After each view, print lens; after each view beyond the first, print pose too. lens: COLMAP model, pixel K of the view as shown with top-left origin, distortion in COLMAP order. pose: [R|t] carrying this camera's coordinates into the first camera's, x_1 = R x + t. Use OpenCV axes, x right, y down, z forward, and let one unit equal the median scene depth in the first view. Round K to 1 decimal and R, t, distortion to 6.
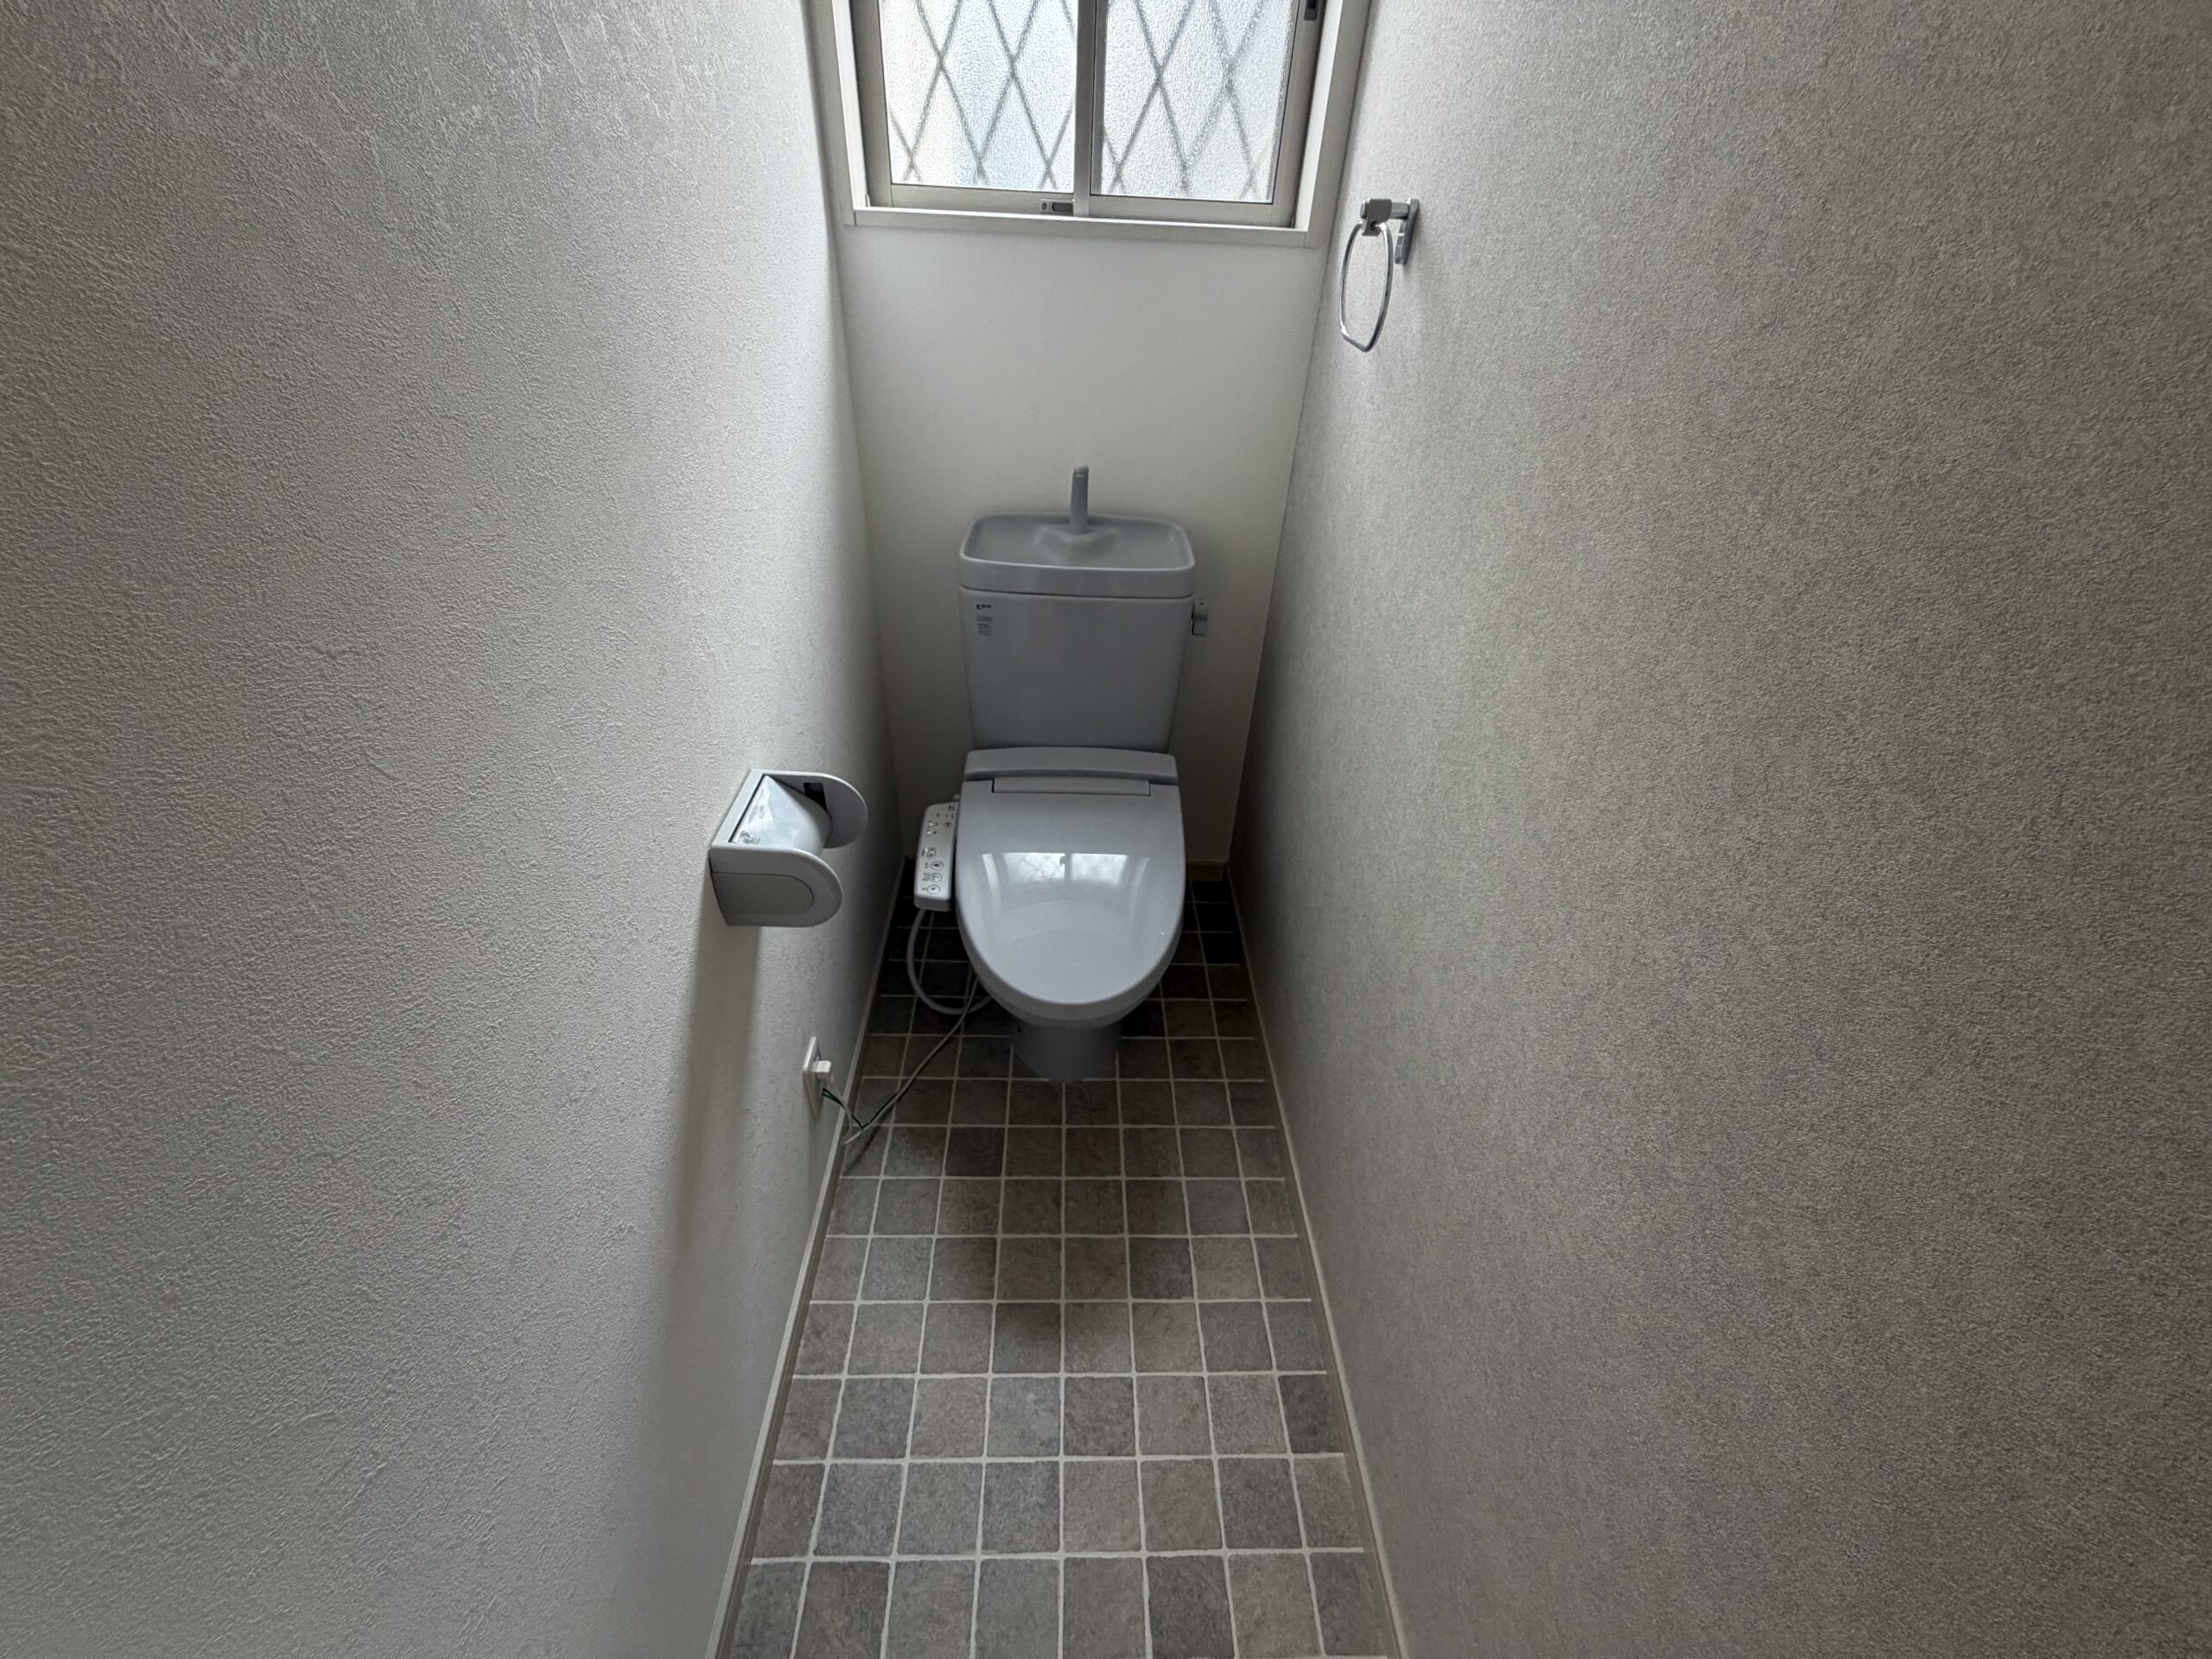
lens RADIAL K [[887.1, 0, 1100.5], [0, 887.1, 894.6], [0, 0, 1]] dist [0.000848, 0.000012]
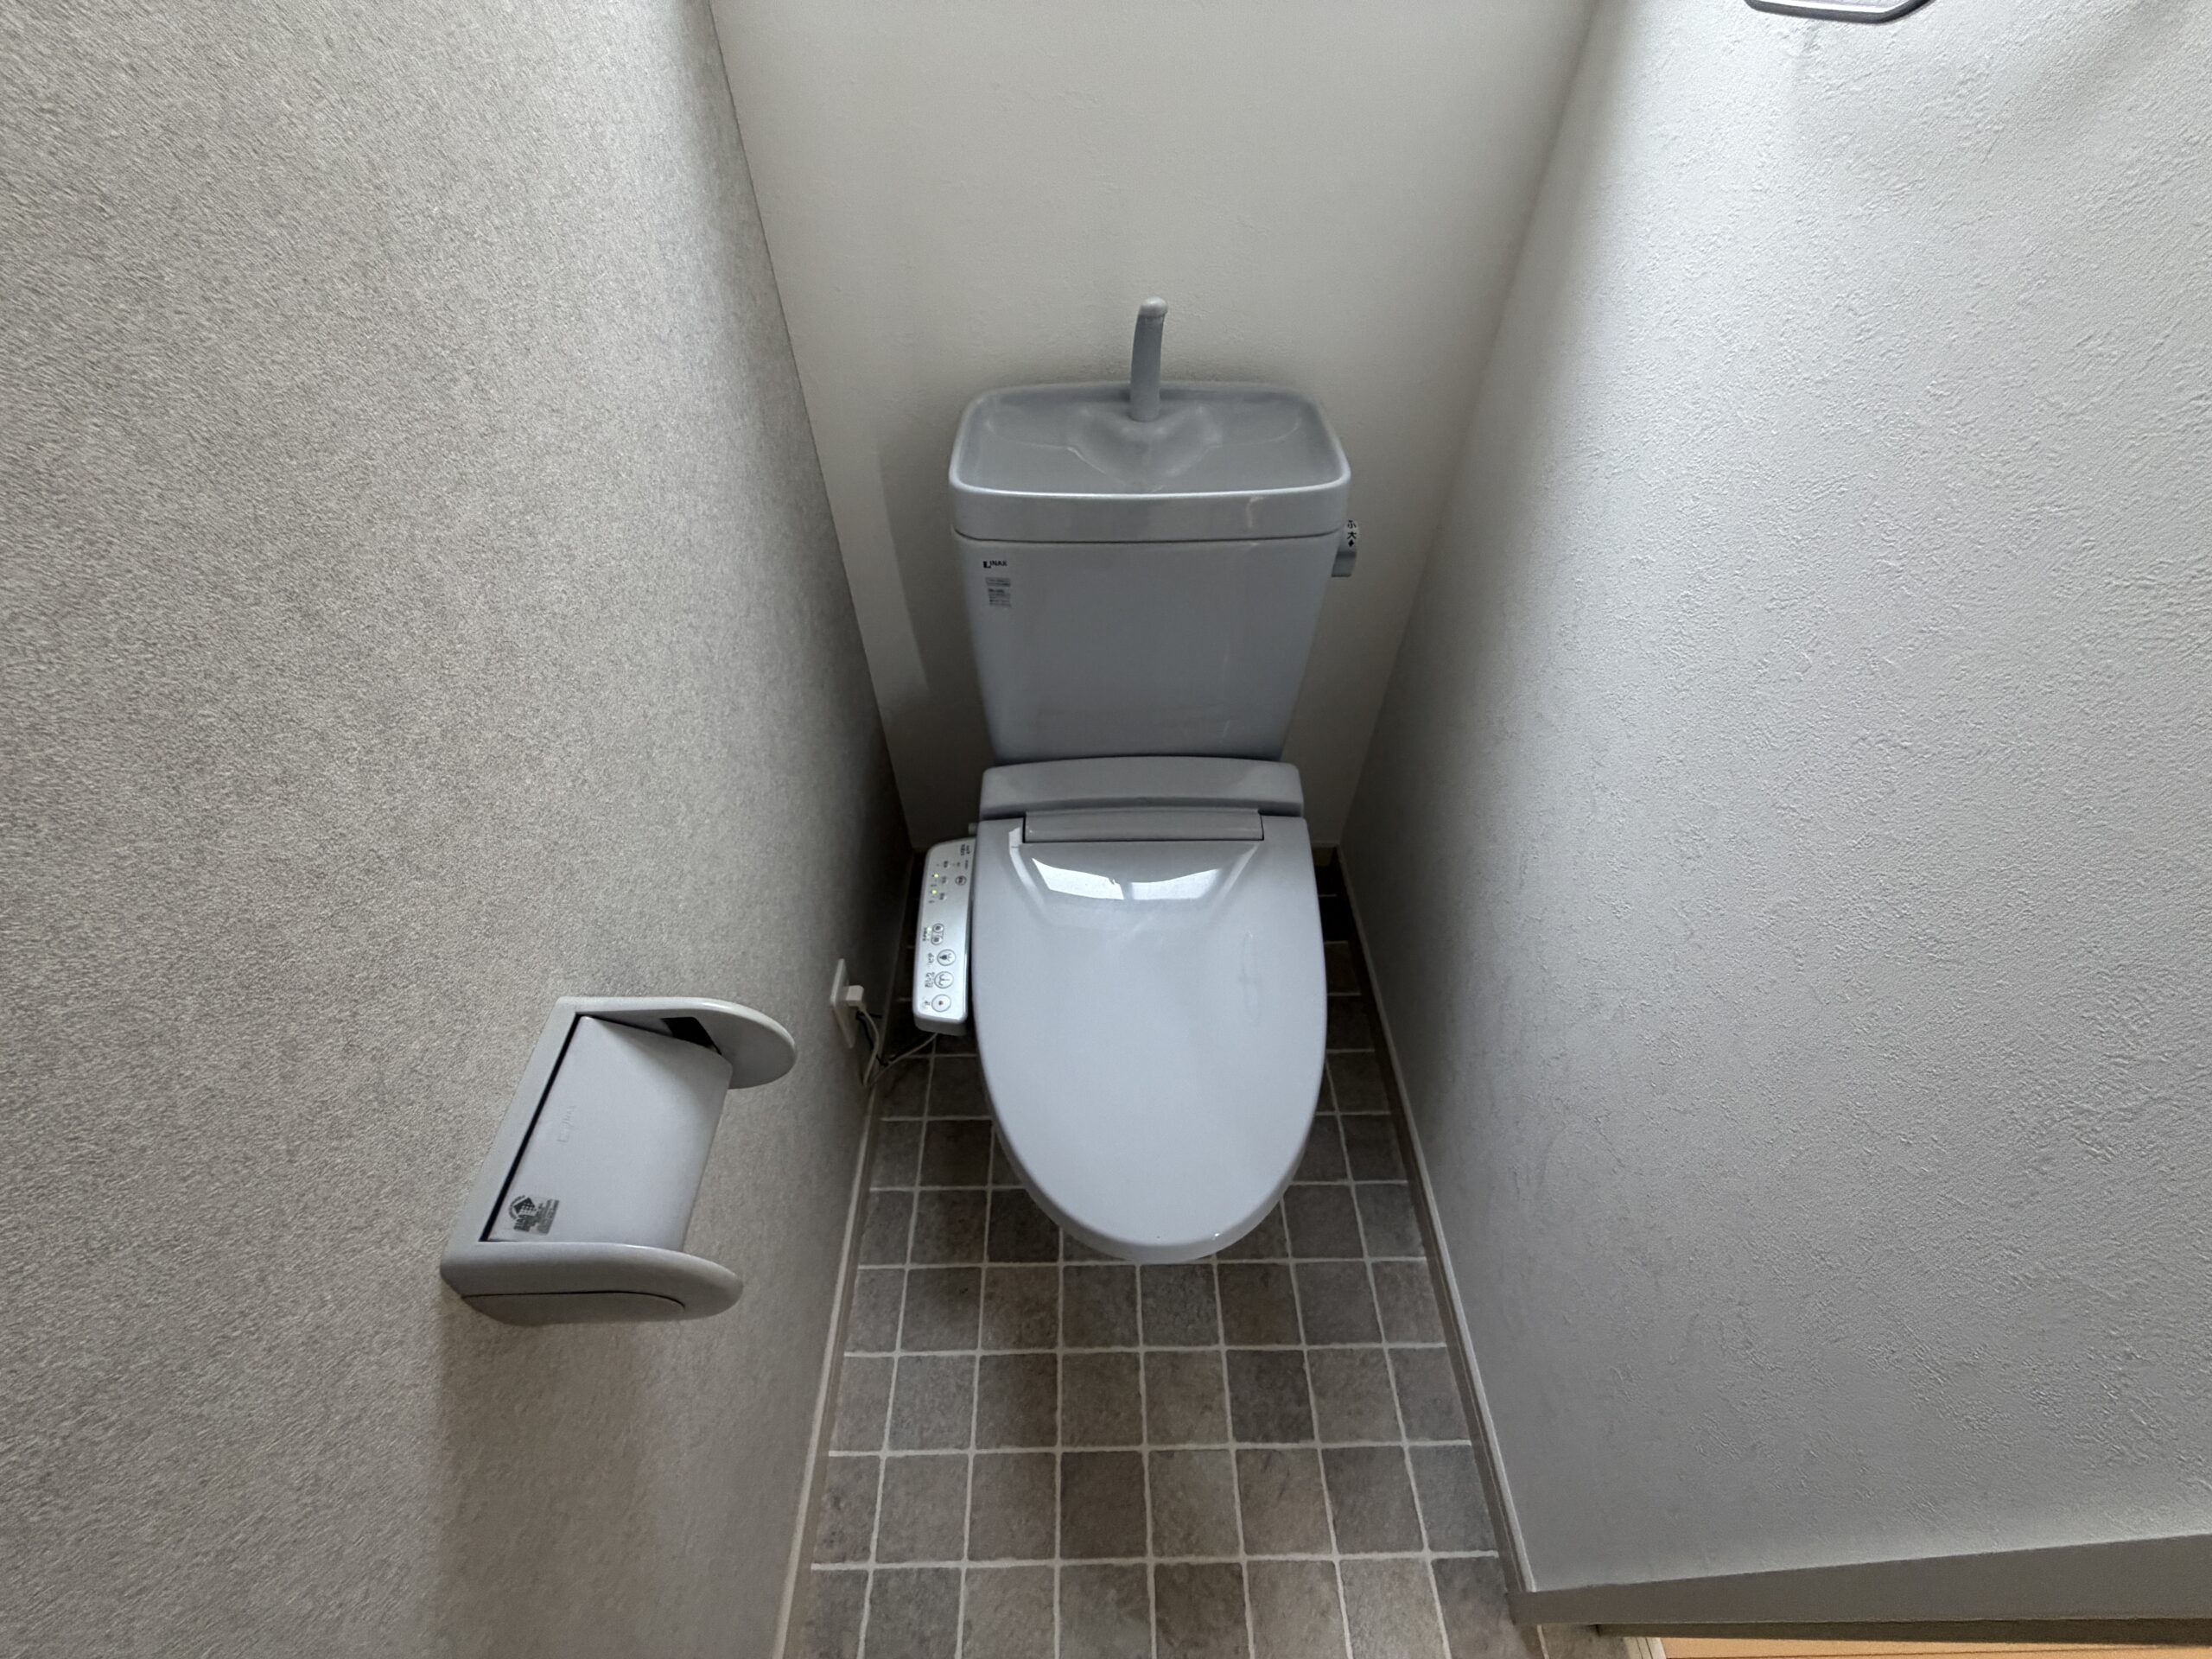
lens RADIAL K [[869.8, 0, 1106.0], [0, 869.8, 829.5], [0, 0, 1]] dist [-0.004779, -0.000179]
pose [[0.998823, -0.029123, -0.038794, -0.032279], [0.034387, 0.989155, 0.142791, -0.190835], [0.034215, -0.143957, 0.988992, 0.328667]]
